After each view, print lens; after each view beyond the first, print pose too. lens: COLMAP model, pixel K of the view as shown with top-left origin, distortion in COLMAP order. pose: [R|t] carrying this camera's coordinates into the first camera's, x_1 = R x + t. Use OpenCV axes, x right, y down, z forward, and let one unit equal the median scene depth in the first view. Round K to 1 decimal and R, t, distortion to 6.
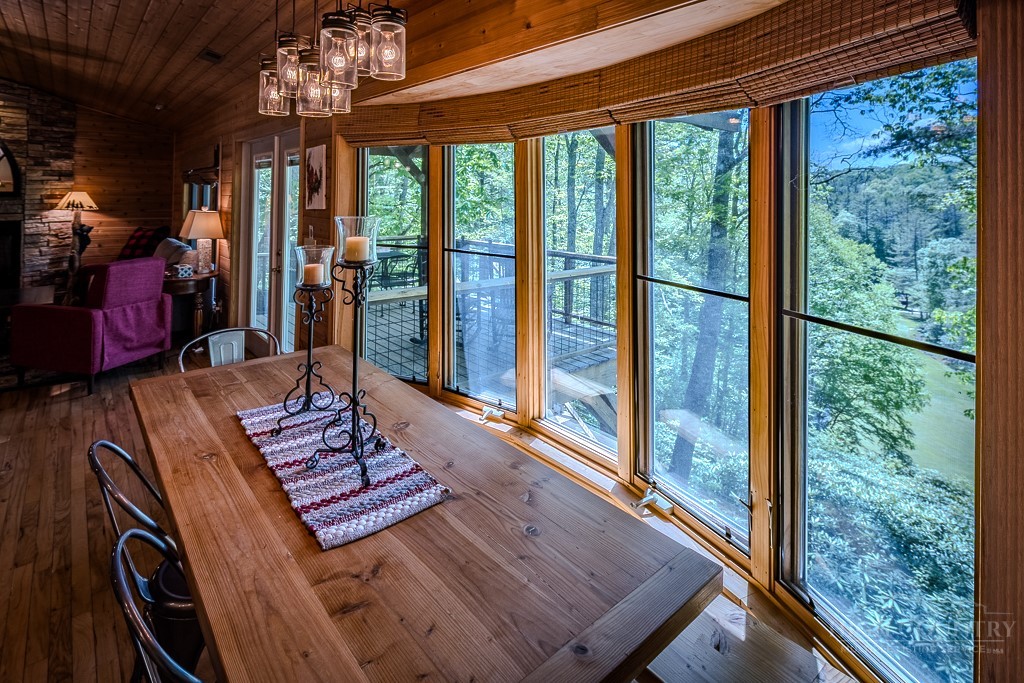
lens RADIAL K [[519.1, 0, 515.5], [0, 519.1, 189.5], [0, 0, 1]] dist [0.000610, -0.000297]
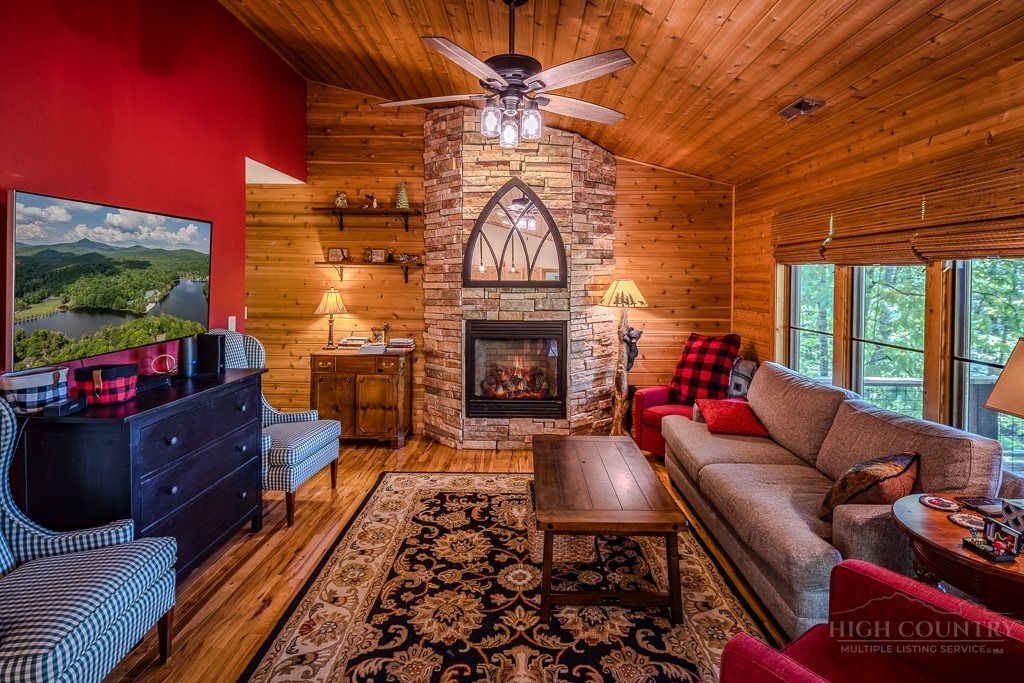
lens RADIAL K [[515.6, 0, 509.2], [0, 515.6, 282.0], [0, 0, 1]] dist [0.002712, -0.000073]
pose [[0.738756, 0.000852, -0.673972, -0.495671], [0.010928, 0.999853, 0.013242, -0.003750], [0.673884, -0.017148, 0.738638, 0.392214]]
